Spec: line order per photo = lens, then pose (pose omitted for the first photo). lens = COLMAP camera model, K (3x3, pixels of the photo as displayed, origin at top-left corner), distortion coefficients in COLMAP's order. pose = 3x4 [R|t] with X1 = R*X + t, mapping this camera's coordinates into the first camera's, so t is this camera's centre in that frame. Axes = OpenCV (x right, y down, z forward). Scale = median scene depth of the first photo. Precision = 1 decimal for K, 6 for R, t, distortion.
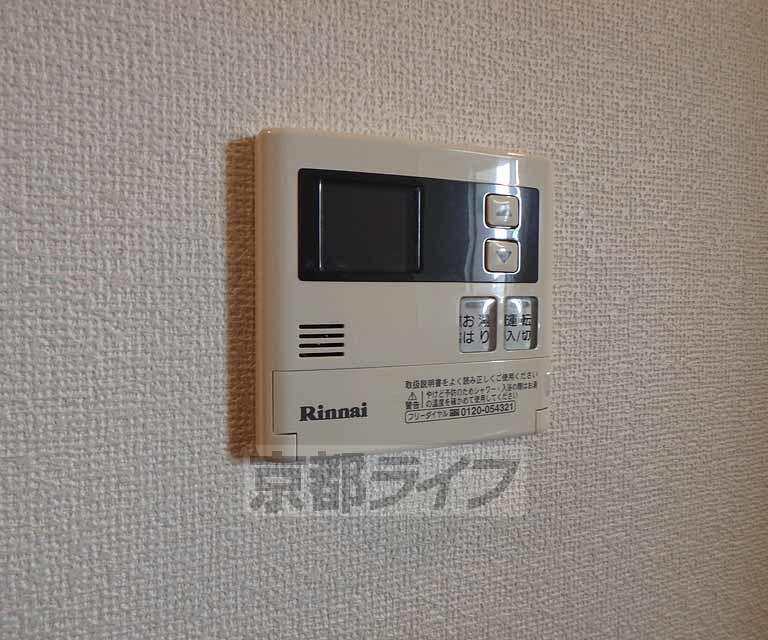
lens RADIAL K [[880.1, 0, 384.0], [0, 880.1, 320.0], [0, 0, 1]] dist [-0.083603, -0.010302]
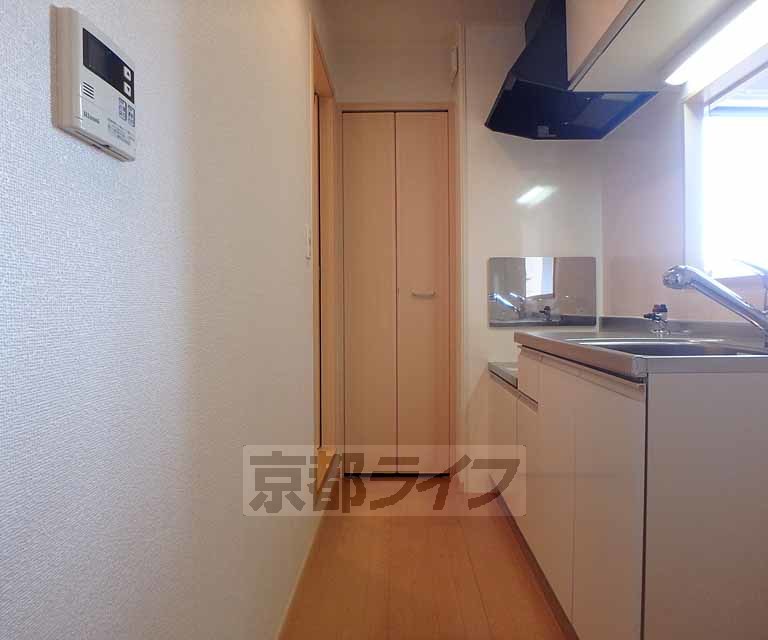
lens RADIAL K [[526.4, 0, 384.0], [0, 526.4, 320.0], [0, 0, 1]] dist [-0.042304, -0.001087]
pose [[0.511630, -0.029685, 0.858693, -1.007855], [0.051886, 0.998646, 0.003609, 0.788490], [-0.857638, 0.042708, 0.512478, -0.620094]]
